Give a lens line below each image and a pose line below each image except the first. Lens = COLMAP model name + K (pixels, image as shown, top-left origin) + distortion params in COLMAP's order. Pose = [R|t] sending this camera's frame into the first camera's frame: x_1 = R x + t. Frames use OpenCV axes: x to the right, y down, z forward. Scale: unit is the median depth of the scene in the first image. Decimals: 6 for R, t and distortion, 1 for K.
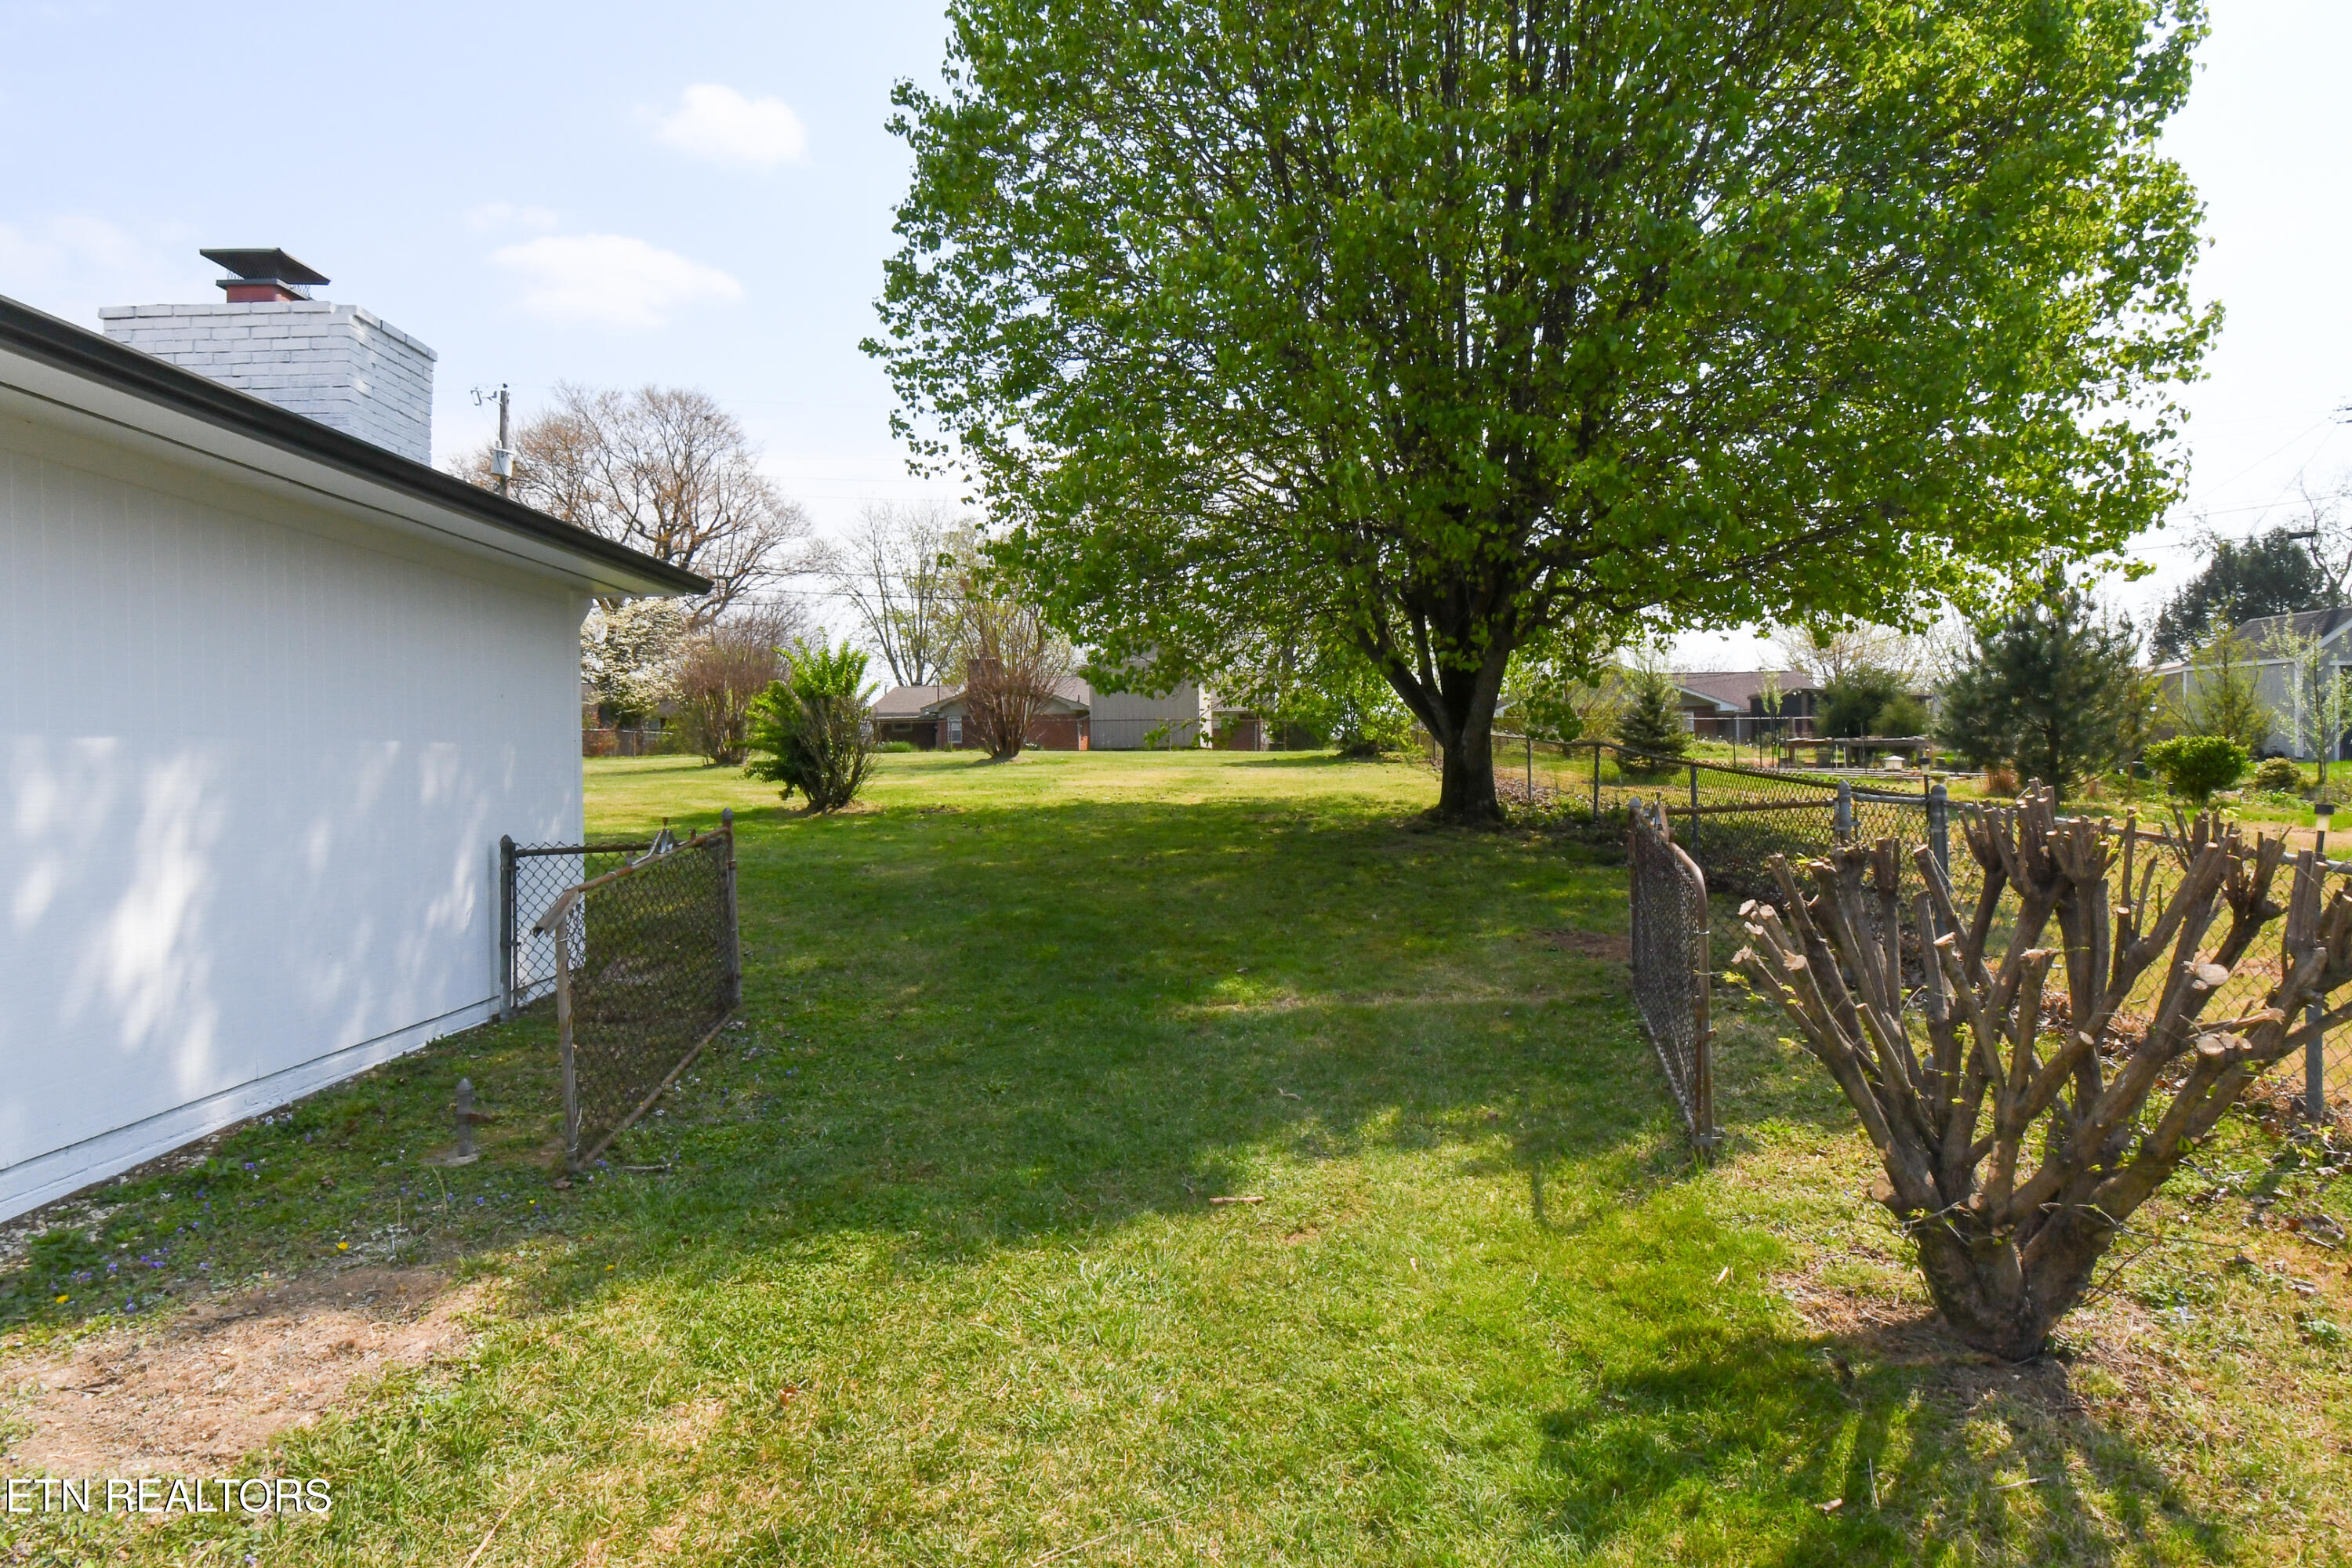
lens RADIAL K [[1284.9, 0, 1176.0], [0, 1284.9, 784.0], [0, 0, 1]] dist [0.000533, -0.000262]
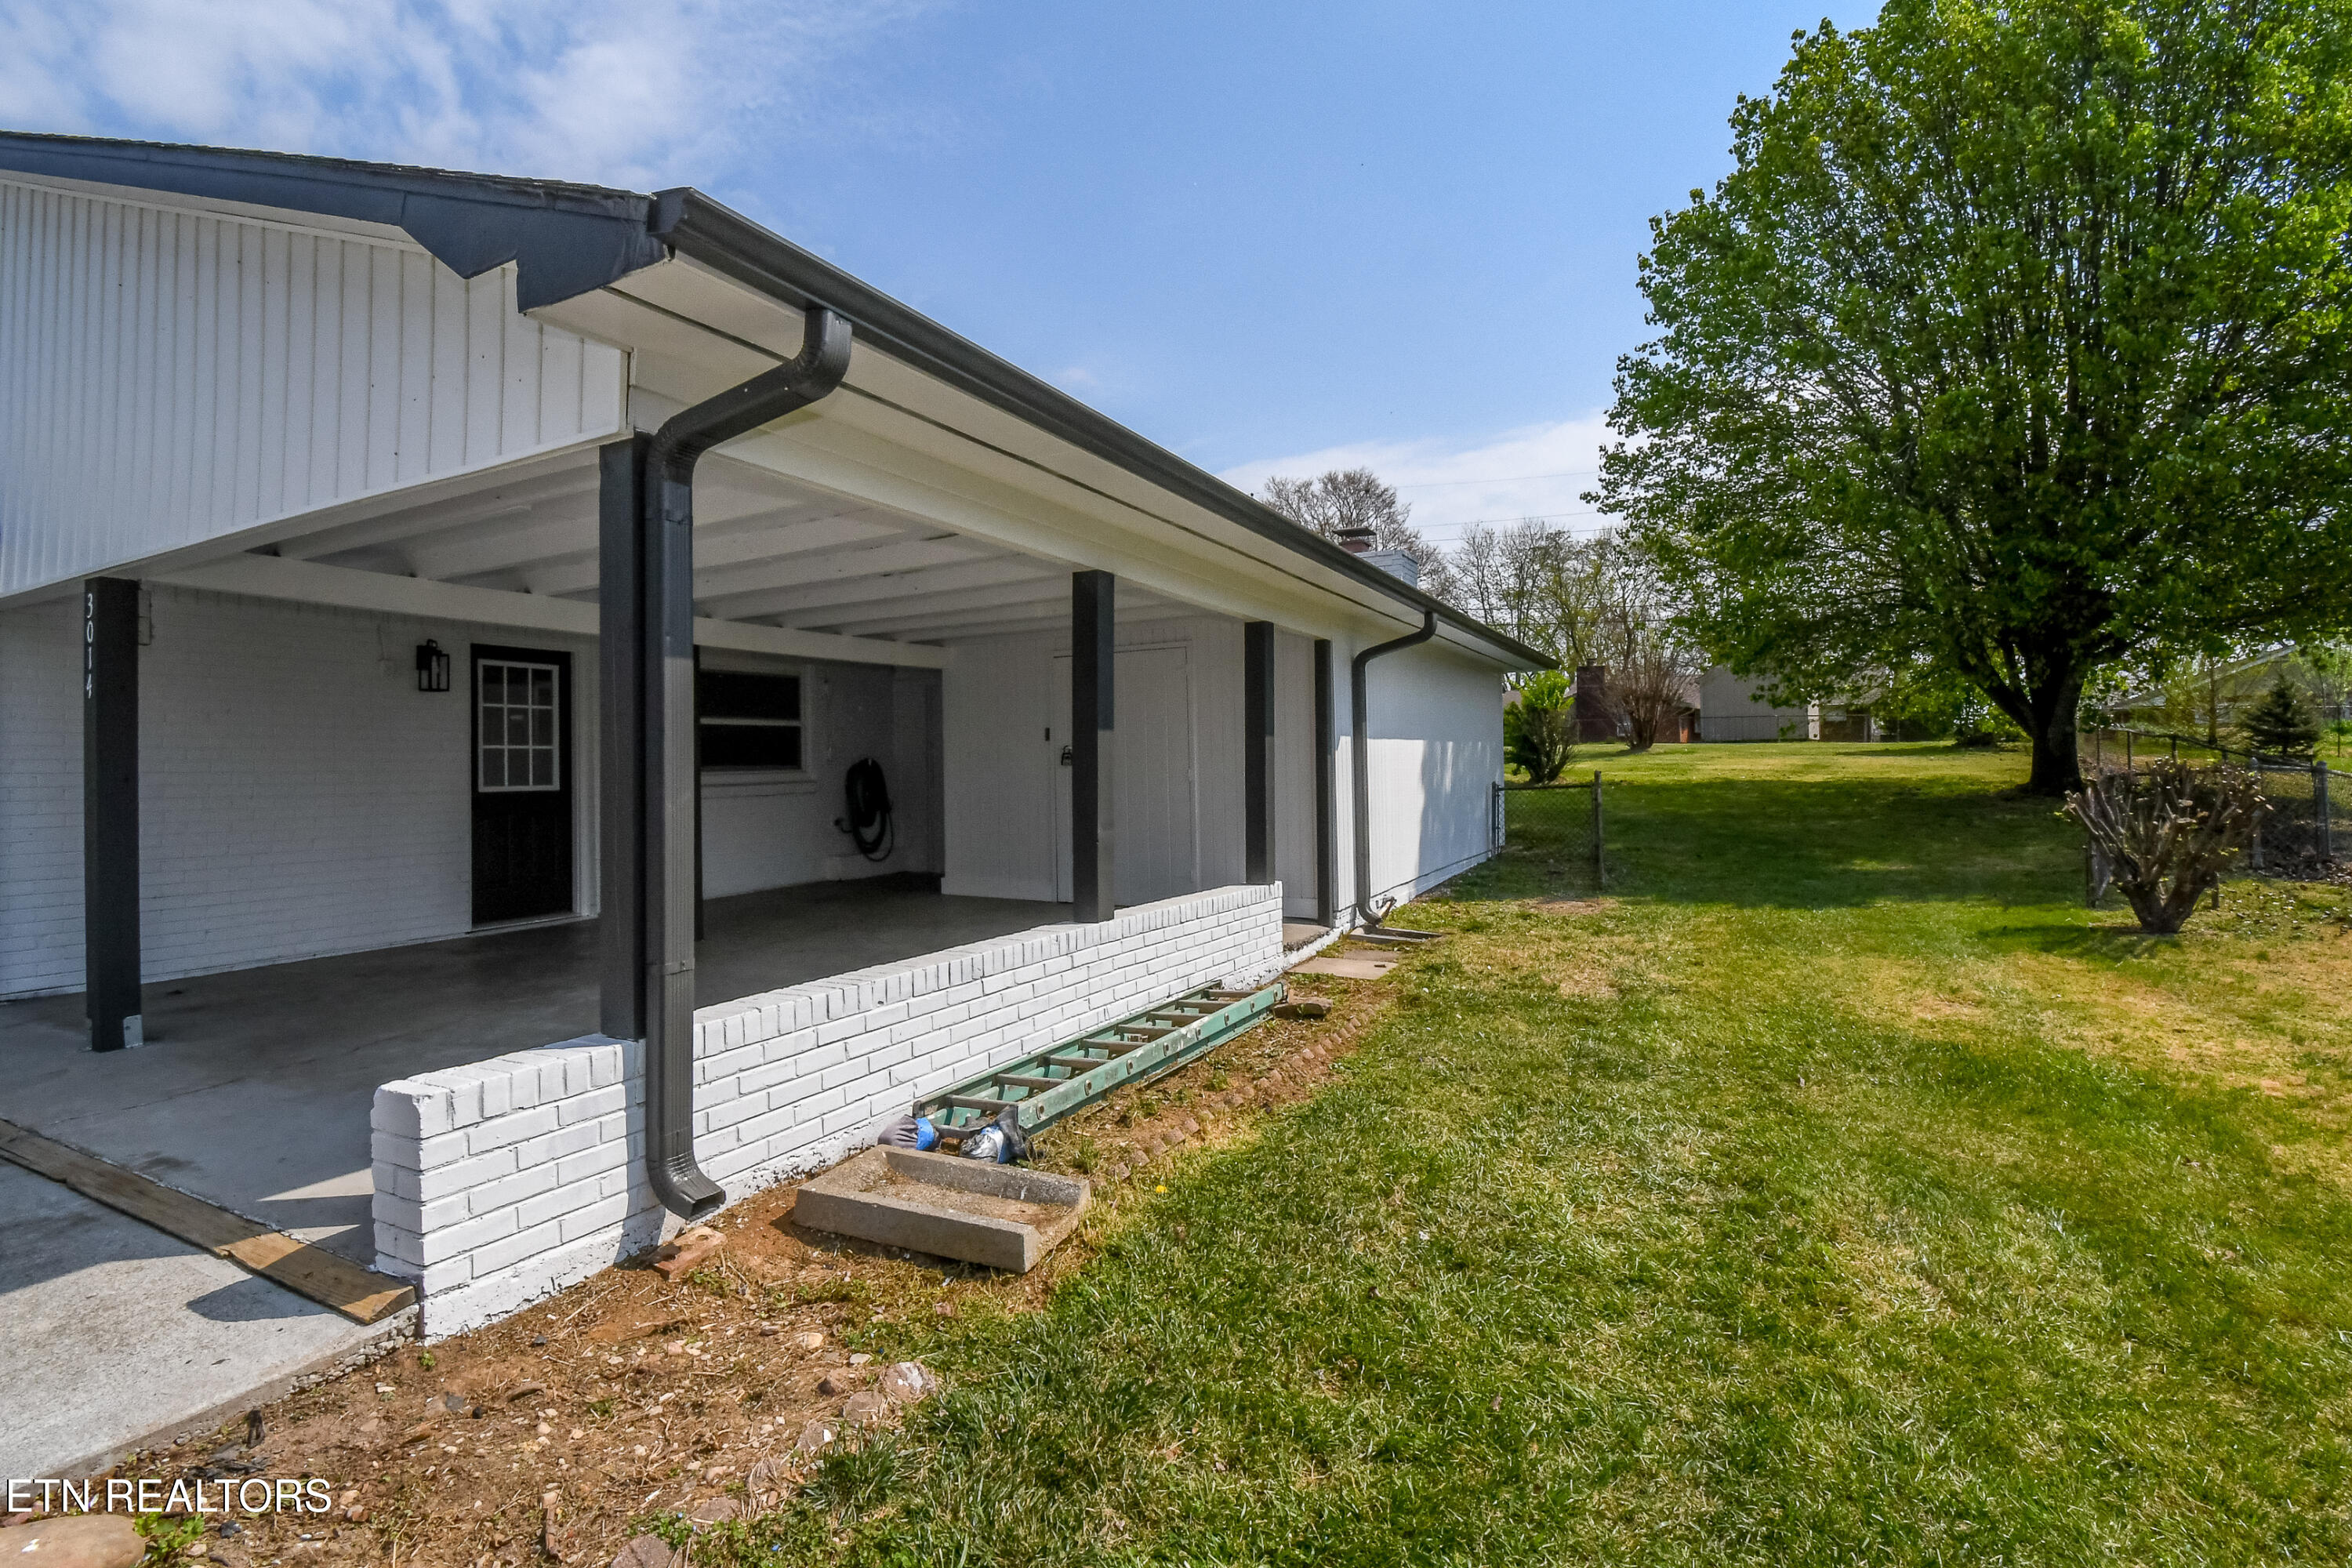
lens RADIAL K [[1036.0, 0, 1179.2], [0, 1036.0, 747.2], [0, 0, 1]] dist [-0.000727, -0.019949]
pose [[0.865362, -0.003733, -0.501134, -0.018373], [-0.007465, 0.999765, -0.020336, 0.005037], [0.501092, 0.021339, 0.865131, -0.244161]]
